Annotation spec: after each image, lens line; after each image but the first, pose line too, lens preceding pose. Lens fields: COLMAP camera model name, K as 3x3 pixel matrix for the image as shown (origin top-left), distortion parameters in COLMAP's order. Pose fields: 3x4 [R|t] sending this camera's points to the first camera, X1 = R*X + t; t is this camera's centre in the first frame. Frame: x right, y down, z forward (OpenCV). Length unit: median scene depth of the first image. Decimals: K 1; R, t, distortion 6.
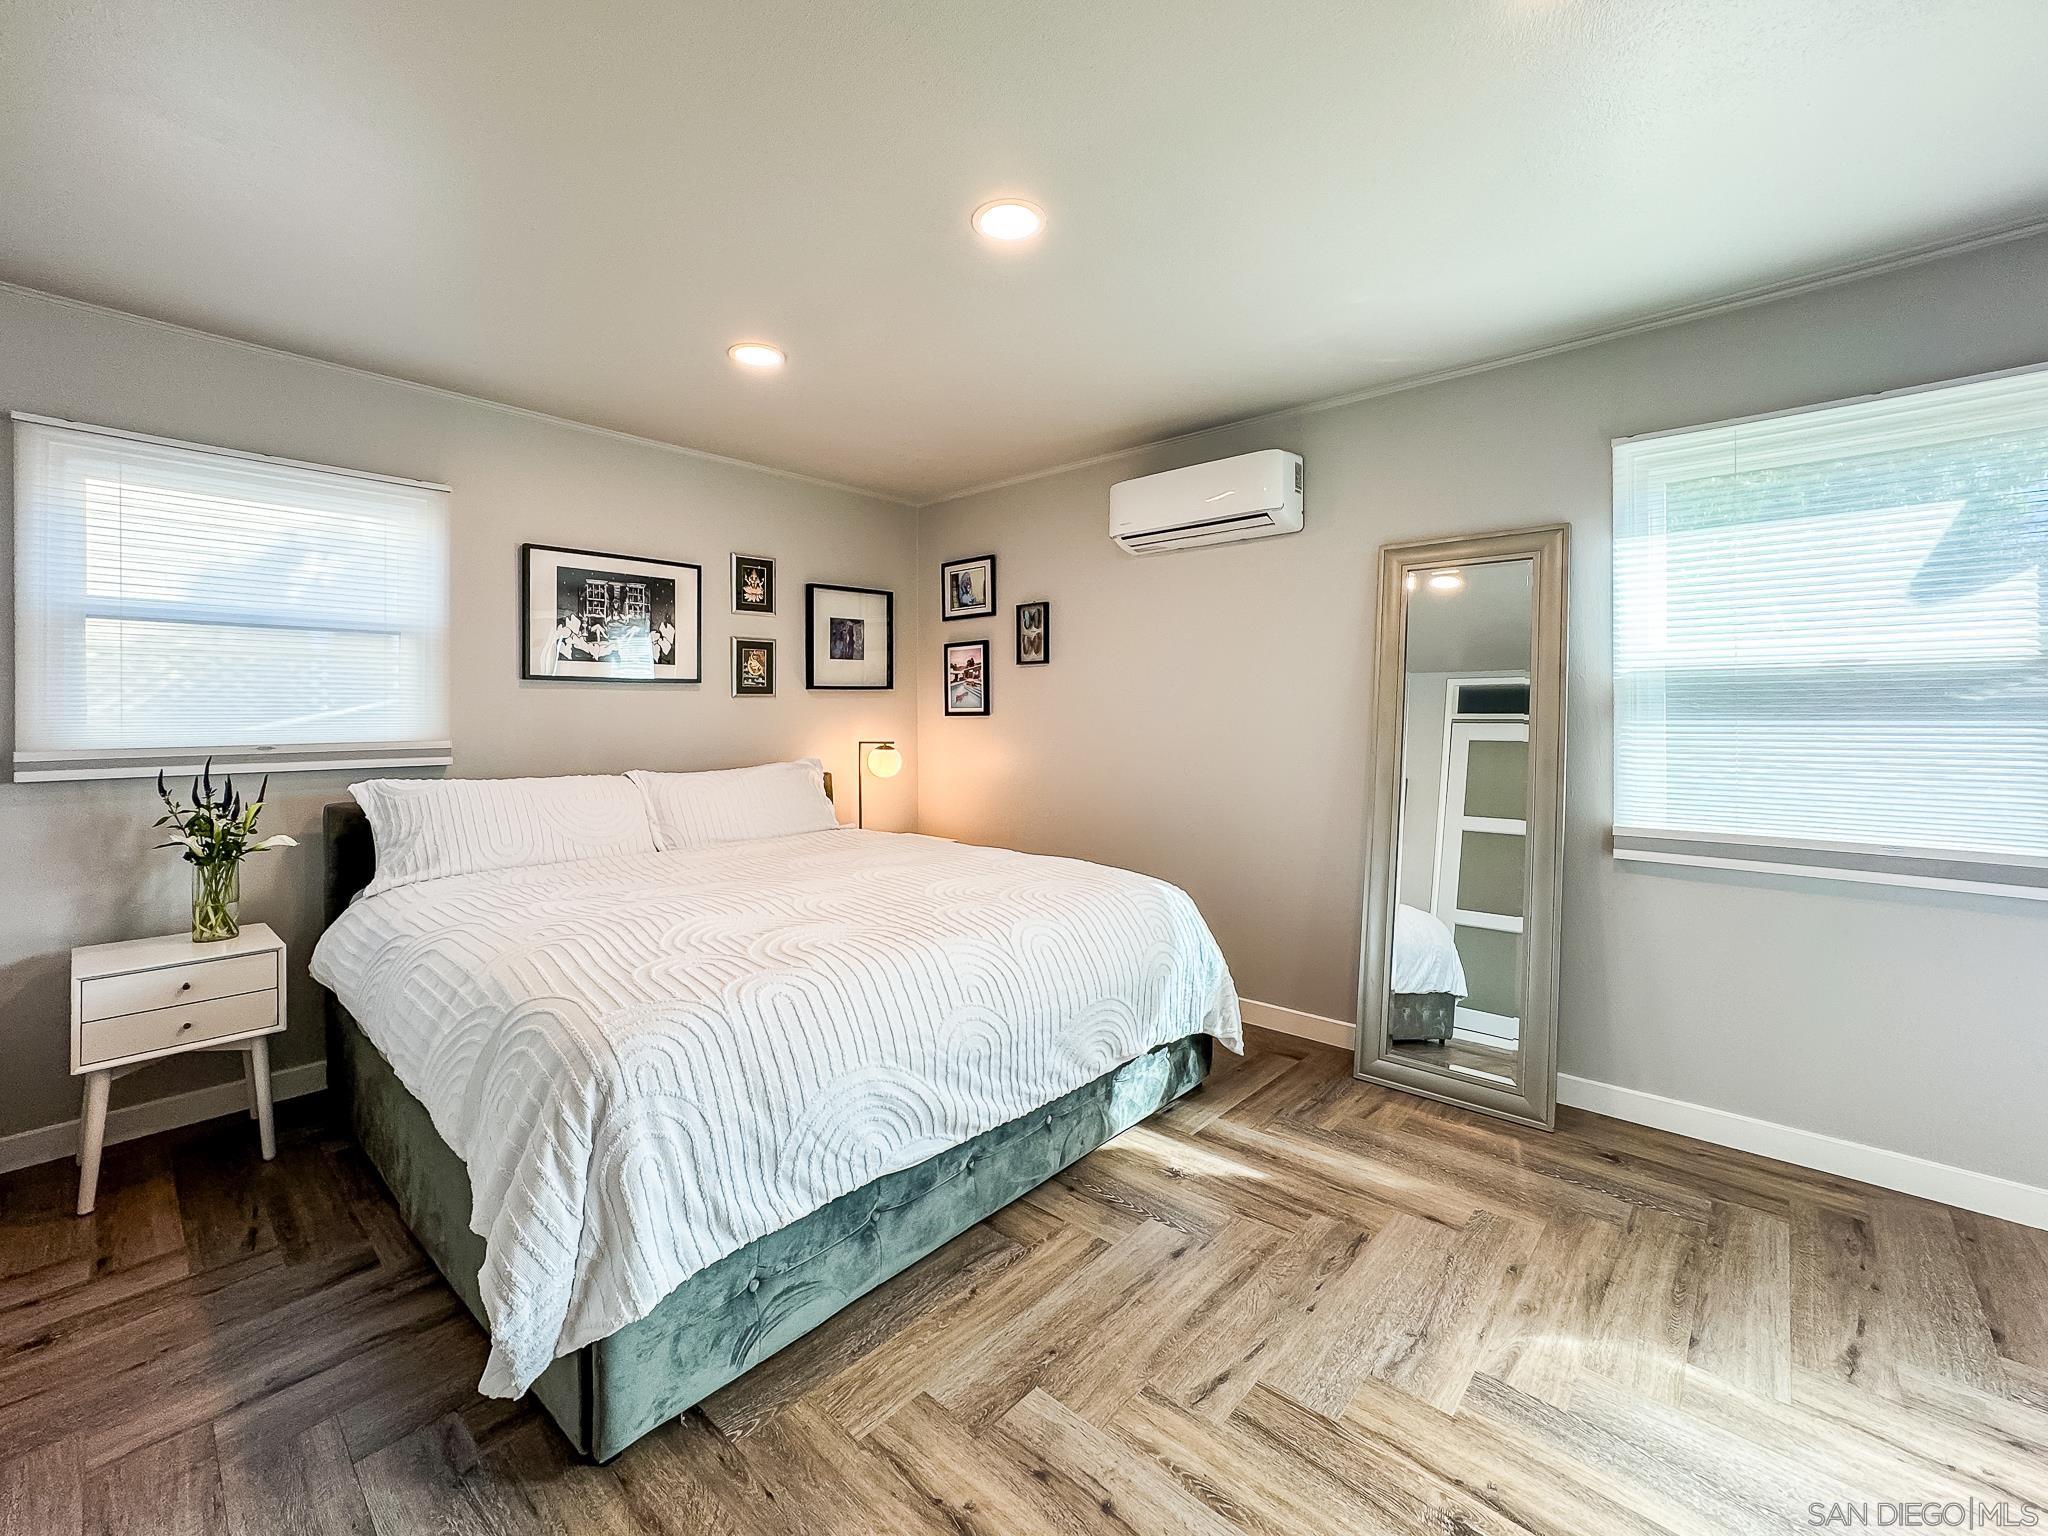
lens RADIAL K [[860.8, 0, 1016.7], [0, 860.8, 712.1], [0, 0, 1]] dist [-0.052044, 0.023158]
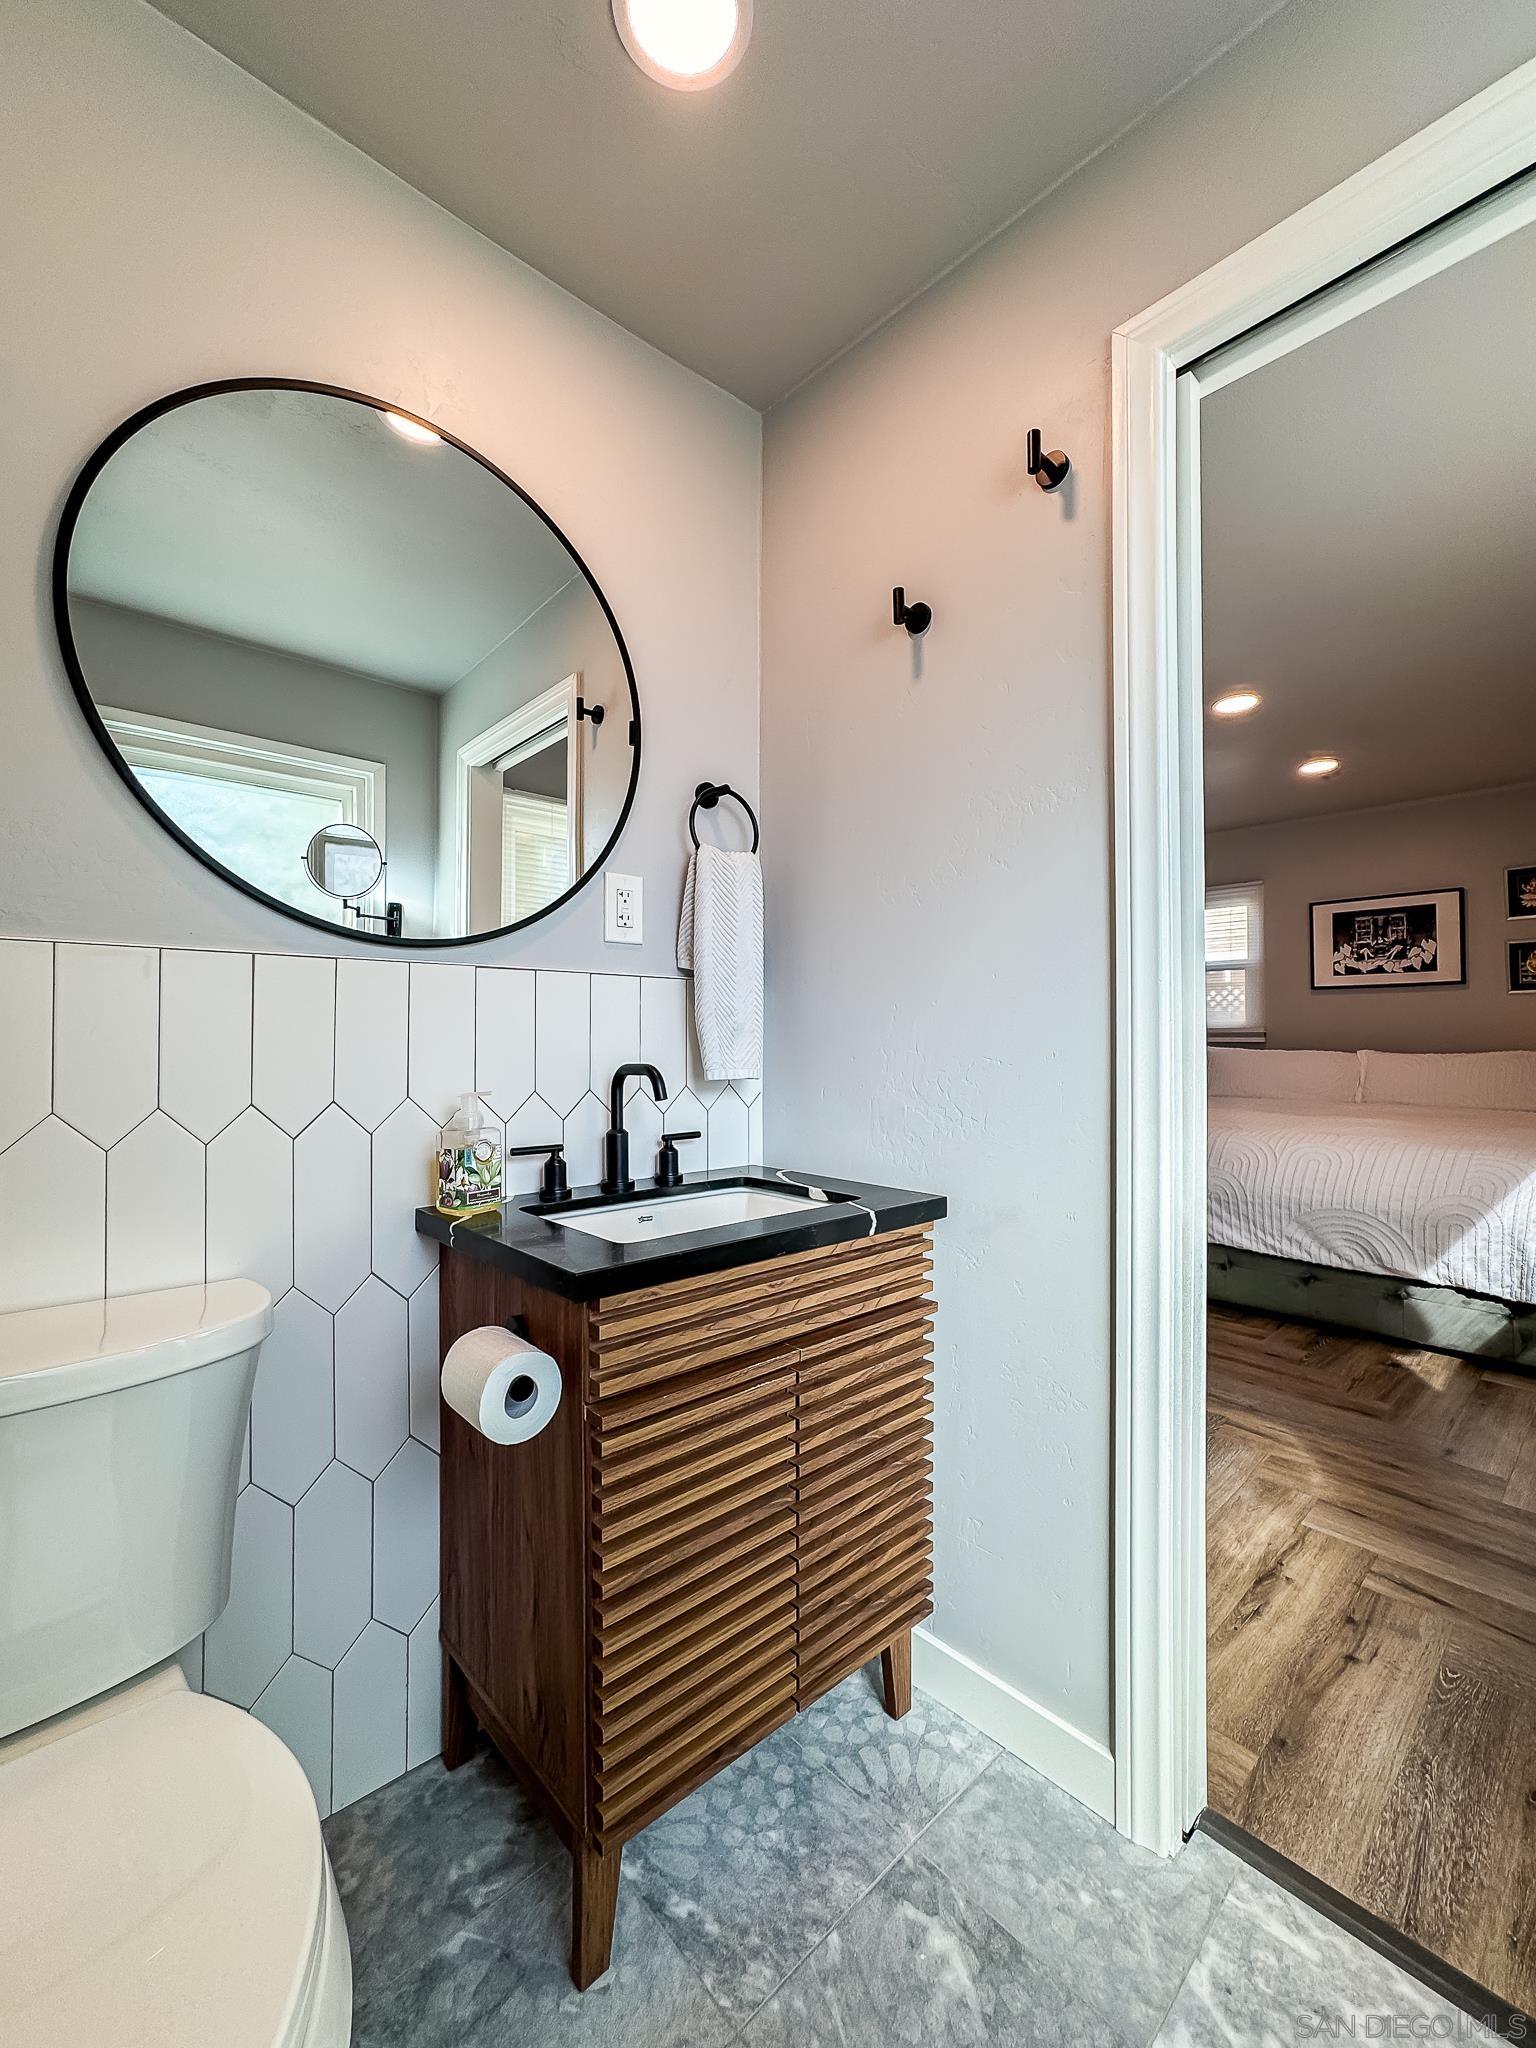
lens RADIAL K [[849.7, 0, 768.0], [0, 849.7, 1024.0], [0, 0, 1]] dist [-0.037617, 0.021784]
pose [[-0.091388, -0.012651, -0.995735, 1.016493], [0.002680, 0.999913, -0.012950, 0.040111], [0.995812, -0.003852, -0.091346, 0.141053]]
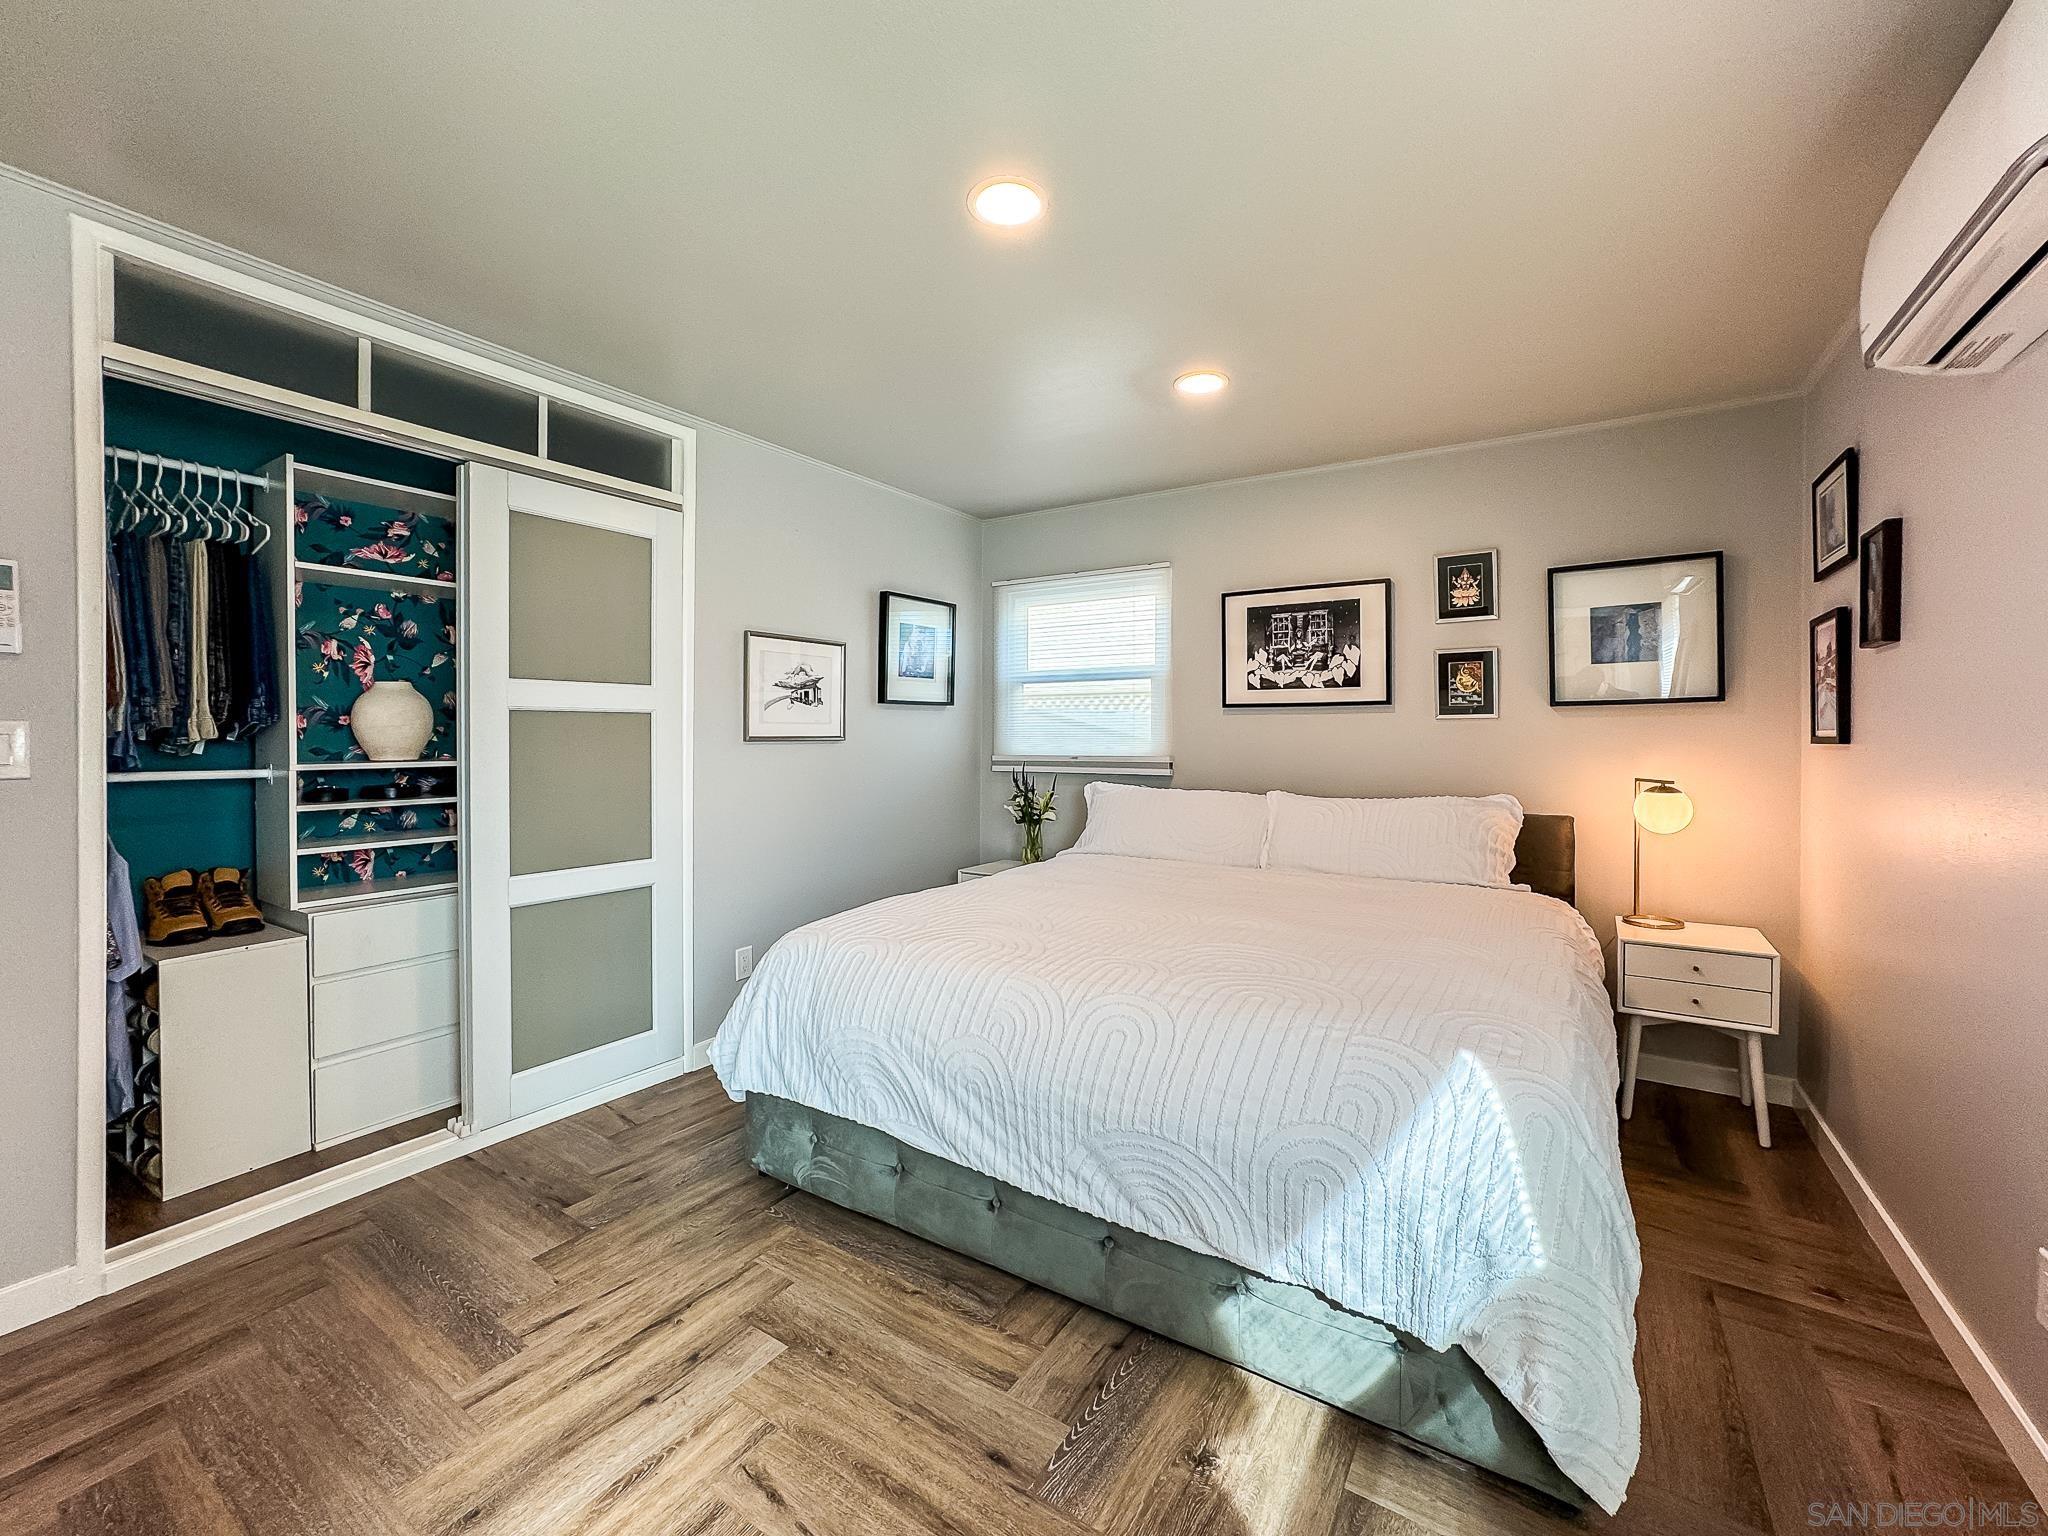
lens RADIAL K [[849.7, 0, 1031.8], [0, 849.7, 735.9], [0, 0, 1]] dist [-0.037617, 0.021784]
pose [[0.161582, 0.007602, -0.986830, 0.538028], [0.001876, 0.999966, 0.008010, -0.008715], [0.986857, -0.003146, 0.161562, 0.525002]]
